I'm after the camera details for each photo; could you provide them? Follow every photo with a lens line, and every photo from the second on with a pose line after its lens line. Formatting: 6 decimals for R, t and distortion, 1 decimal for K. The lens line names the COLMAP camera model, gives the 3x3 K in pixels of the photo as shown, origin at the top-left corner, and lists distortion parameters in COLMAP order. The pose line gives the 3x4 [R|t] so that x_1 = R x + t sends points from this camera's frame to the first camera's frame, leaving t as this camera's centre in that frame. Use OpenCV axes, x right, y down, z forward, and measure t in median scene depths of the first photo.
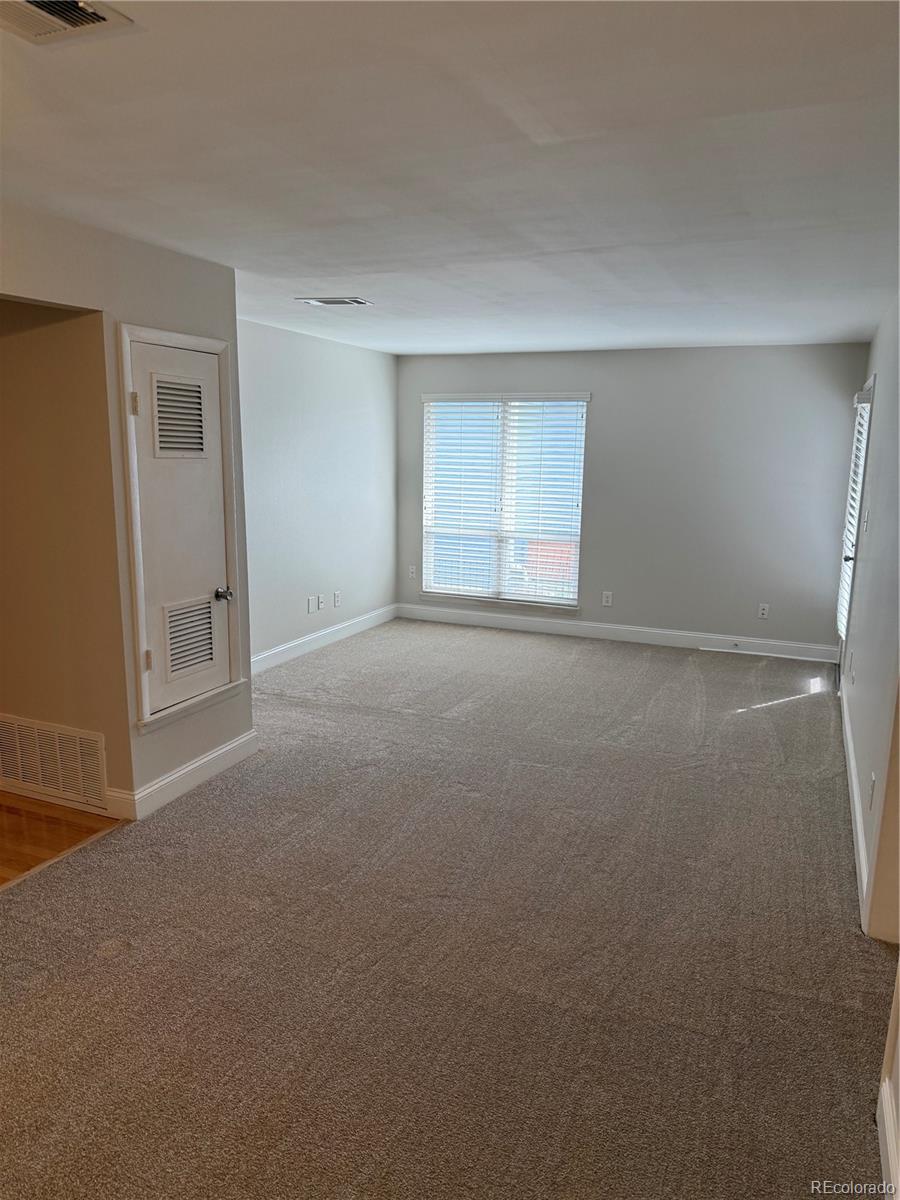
lens RADIAL K [[848.7, 0, 450.0], [0, 848.7, 600.0], [0, 0, 1]] dist [0.022462, -0.037903]
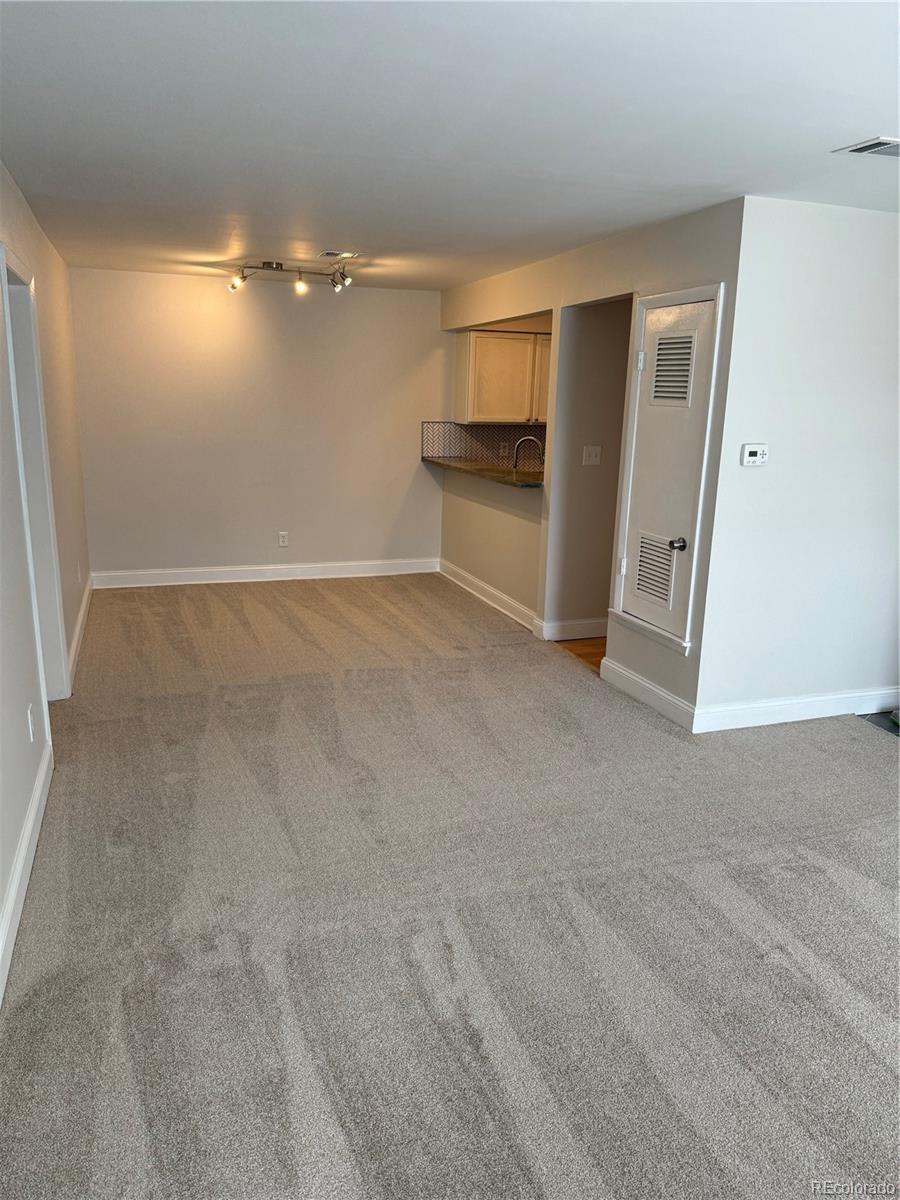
lens RADIAL K [[848.7, 0, 450.0], [0, 848.7, 600.0], [0, 0, 1]] dist [0.022462, -0.037903]
pose [[-0.747268, 0.125884, -0.652490, 0.635225], [-0.150042, 0.924575, 0.350213, -0.272823], [0.647362, 0.359604, -0.672017, 1.616082]]
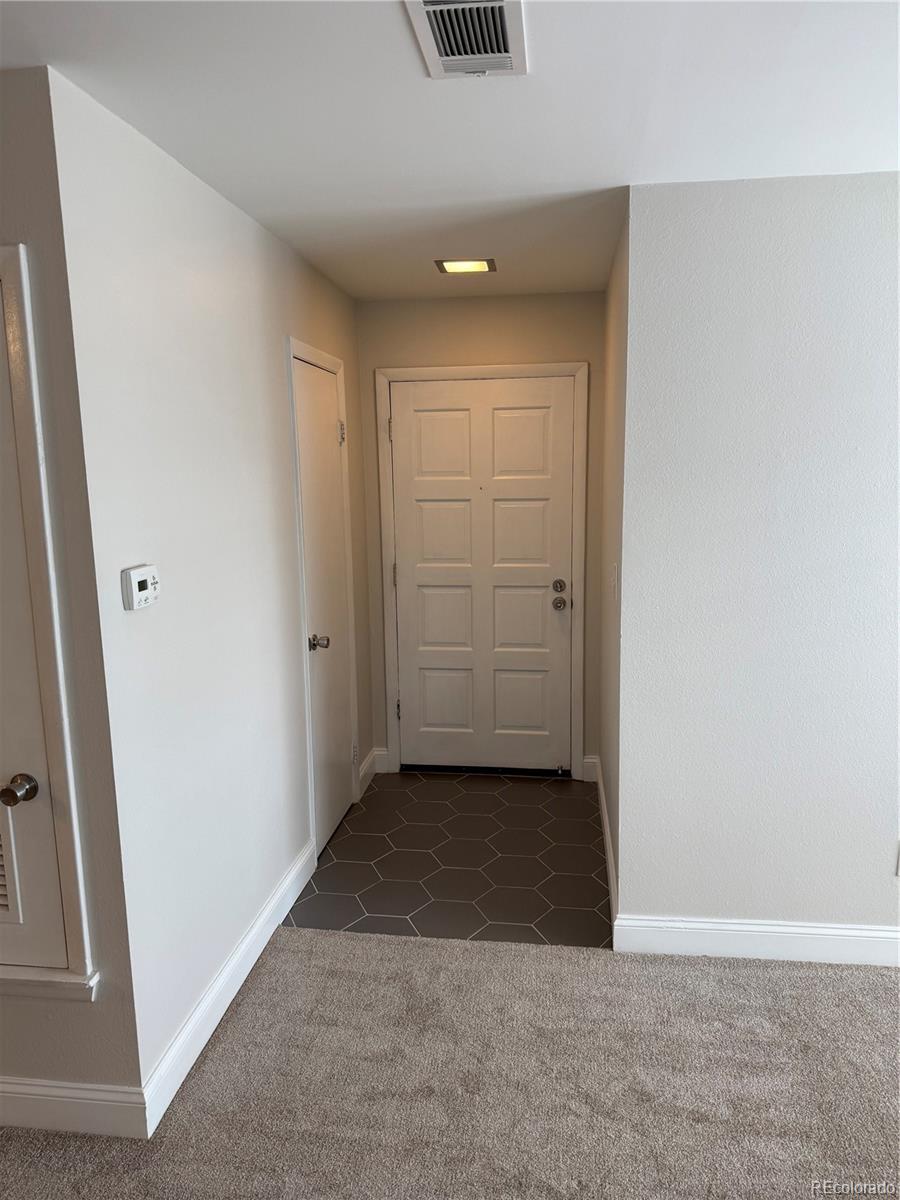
lens RADIAL K [[858.2, 0, 454.7], [0, 858.2, 613.9], [0, 0, 1]] dist [0.005742, 0.001865]
pose [[0.264077, 0.144268, -0.953651, 0.256419], [-0.153306, 0.982458, 0.106173, -0.203519], [0.952240, 0.118163, 0.281562, 1.148822]]
